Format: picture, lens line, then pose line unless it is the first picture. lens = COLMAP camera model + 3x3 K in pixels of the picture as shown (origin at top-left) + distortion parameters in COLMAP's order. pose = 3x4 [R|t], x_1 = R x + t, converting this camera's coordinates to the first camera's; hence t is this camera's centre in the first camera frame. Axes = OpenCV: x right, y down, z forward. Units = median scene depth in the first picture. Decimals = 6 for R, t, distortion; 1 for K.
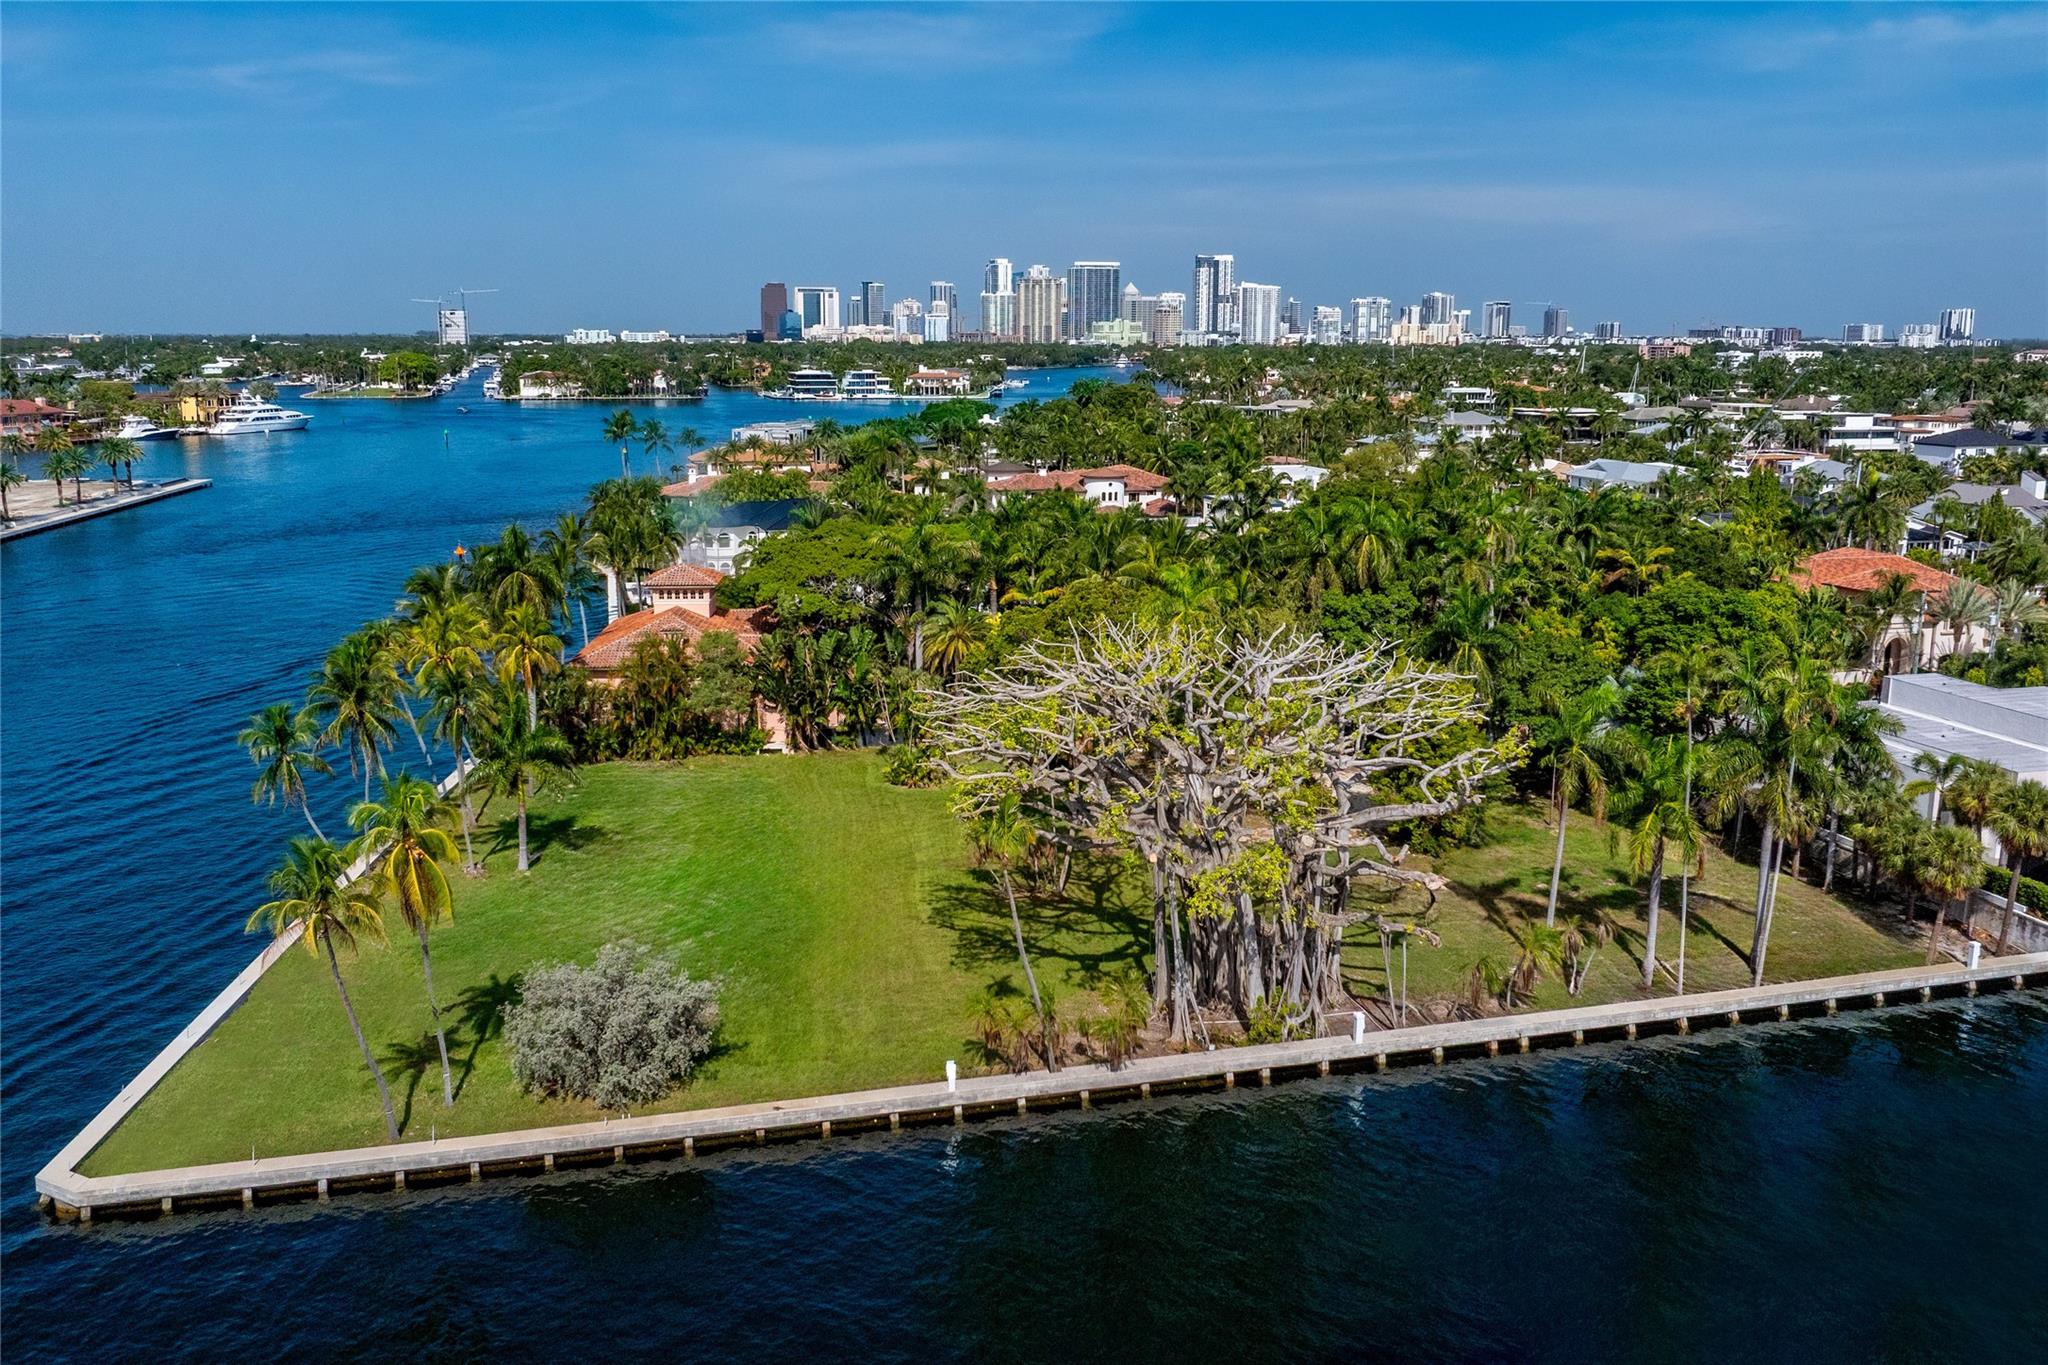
lens RADIAL K [[1743.7, 0, 1024.0], [0, 1743.7, 682.5], [0, 0, 1]] dist [-0.006246, -0.035986]
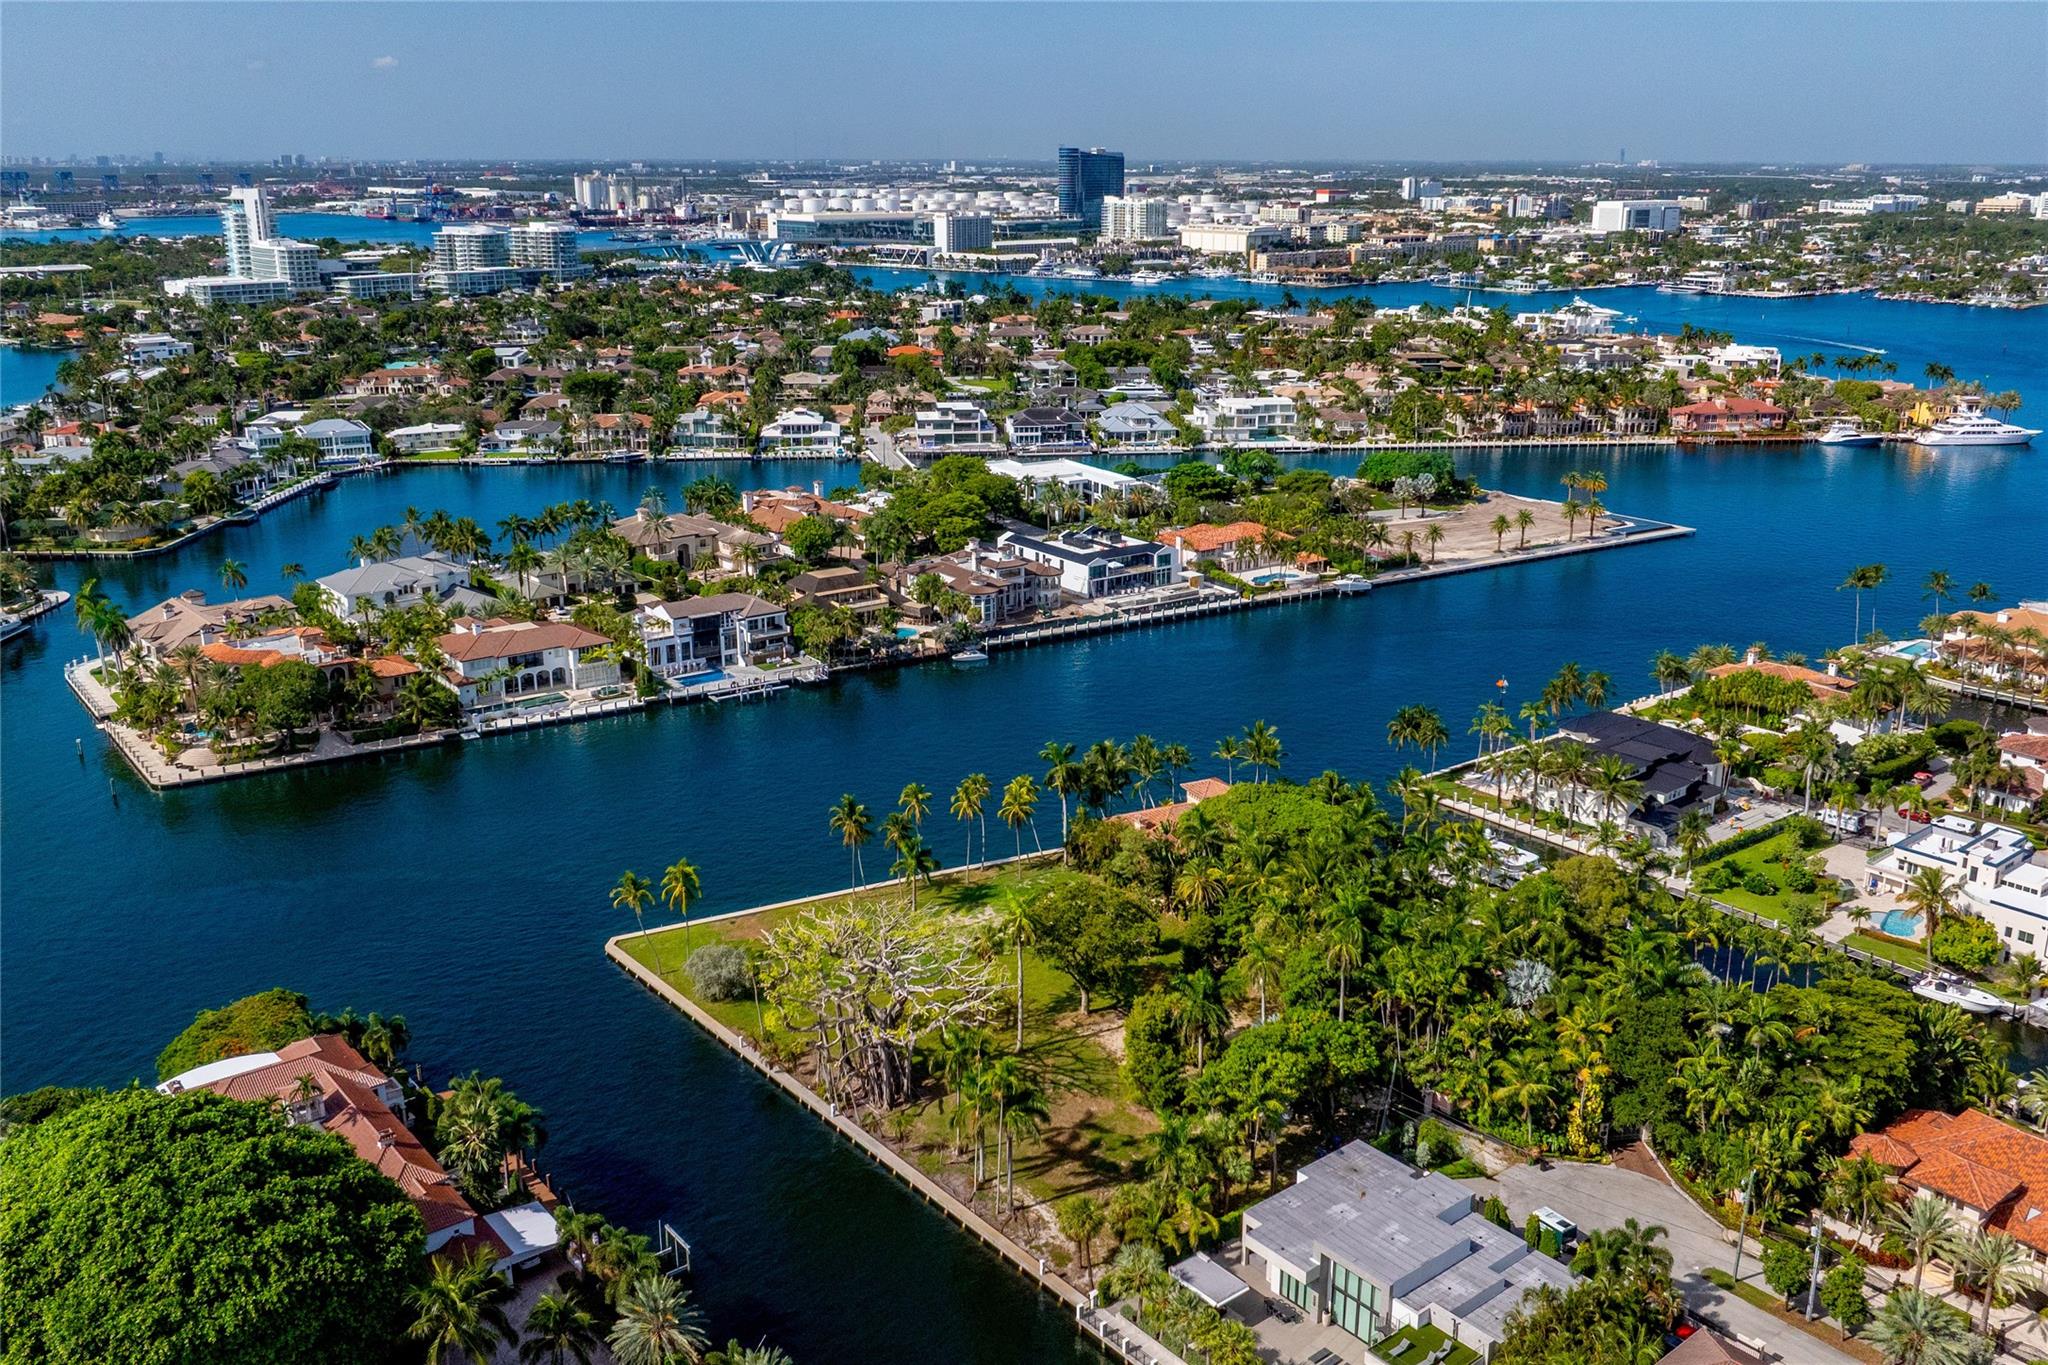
lens RADIAL K [[1774.5, 0, 1028.4], [0, 1774.5, 676.5], [0, 0, 1]] dist [-0.001040, -0.046508]
pose [[0.401239, 0.258049, -0.878873, 0.316601], [-0.175950, 0.963341, 0.202522, -0.125213], [0.898915, 0.073378, 0.431934, 0.026594]]
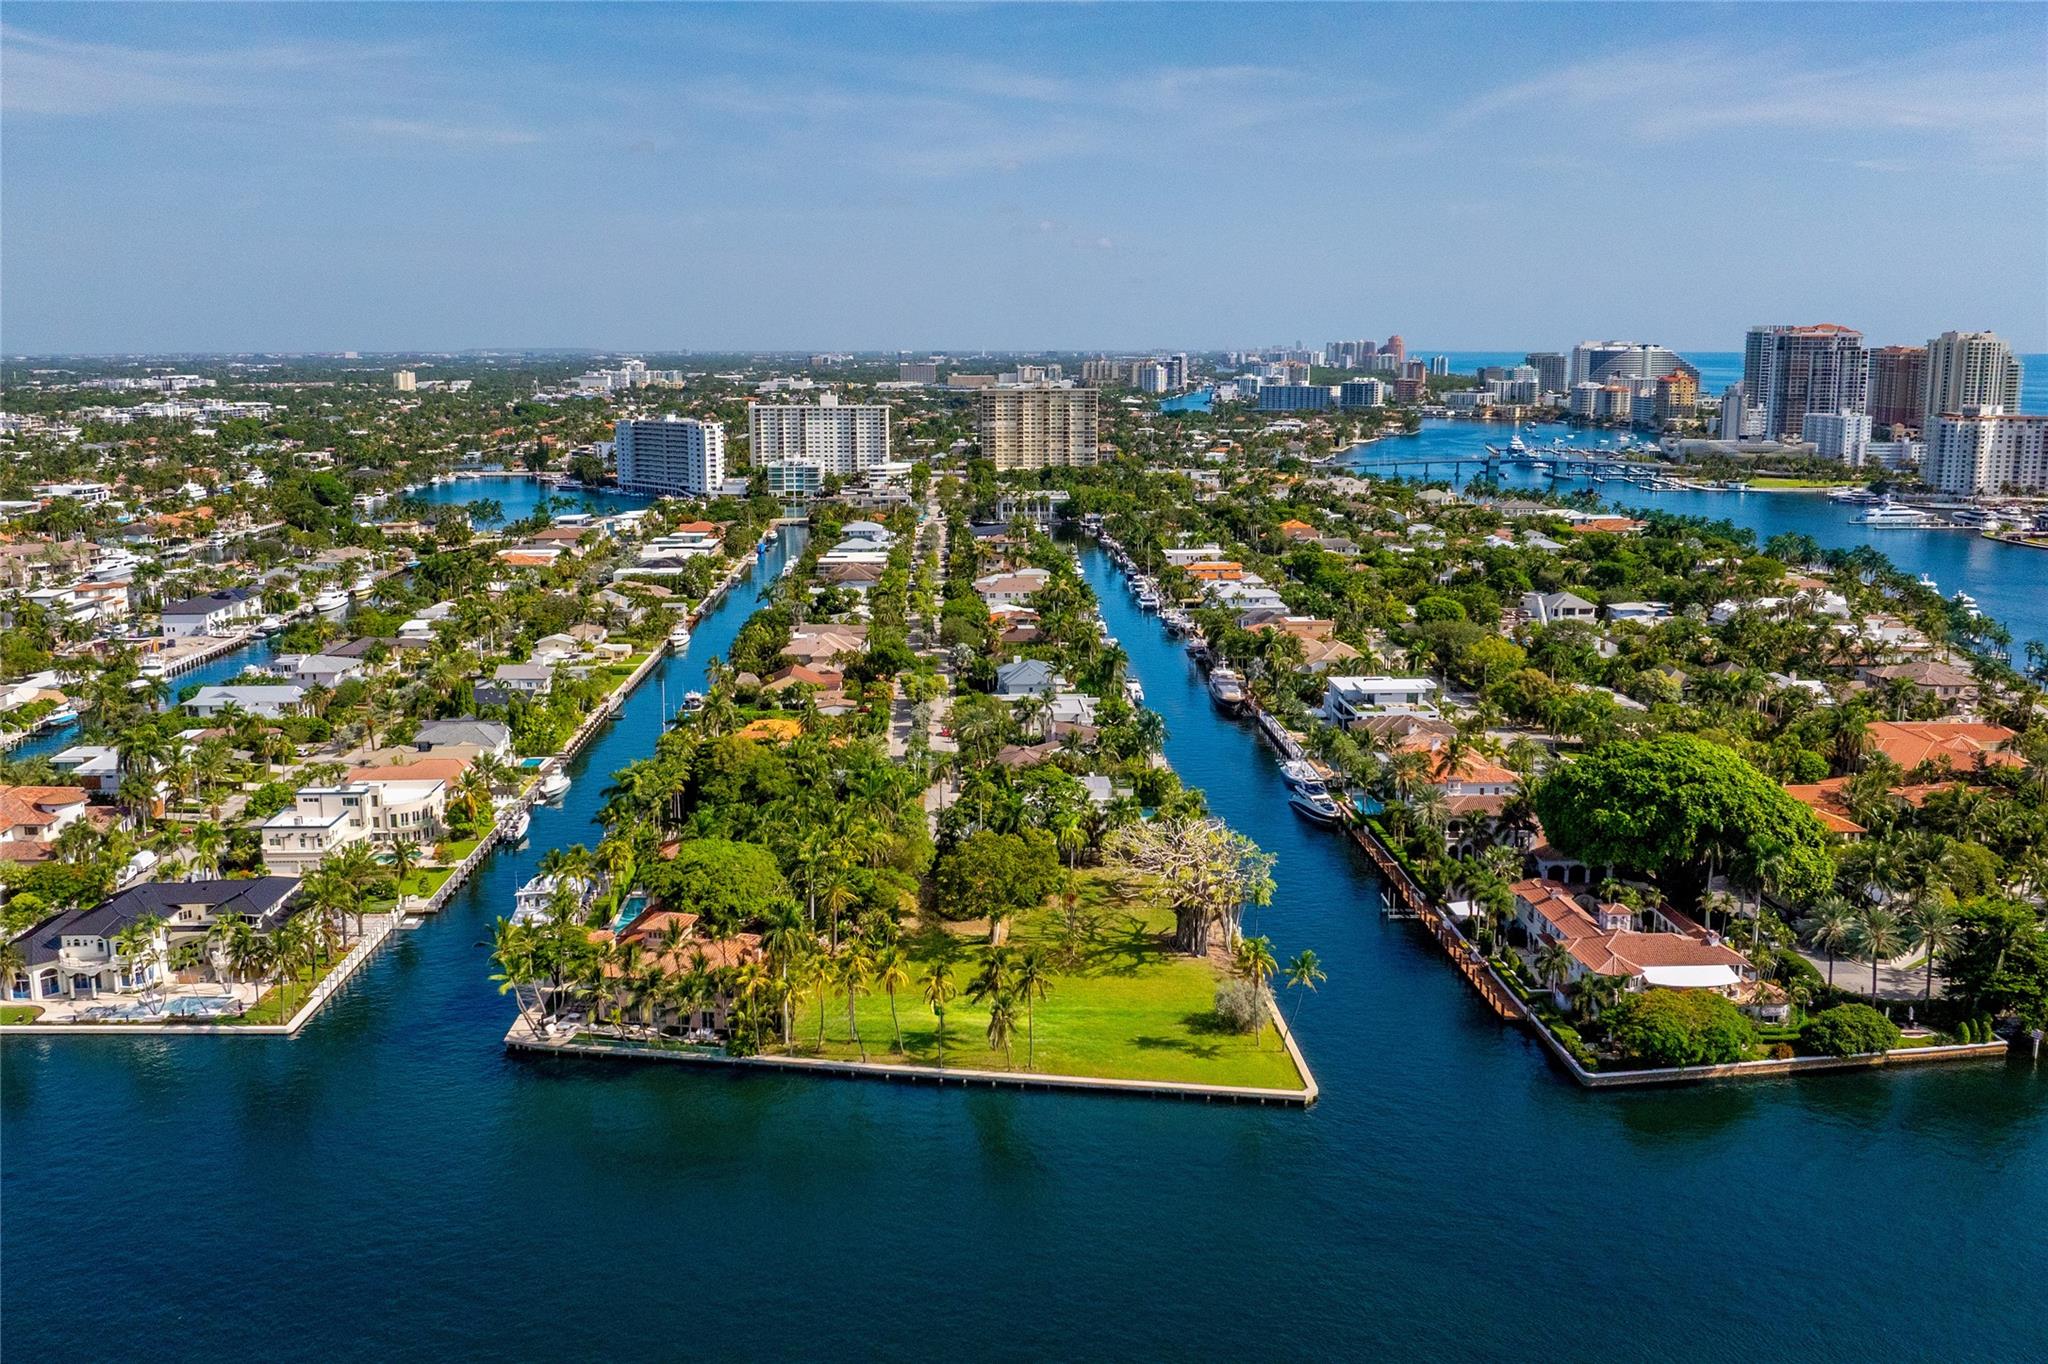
lens RADIAL K [[1752.4, 0, 1069.1], [0, 1752.4, 679.4], [0, 0, 1]] dist [0.009200, -0.076917]
pose [[0.198072, -0.185741, 0.962428, -0.417248], [0.188146, 0.970828, 0.148641, -0.114438], [-0.961961, 0.151636, 0.227240, 0.072183]]
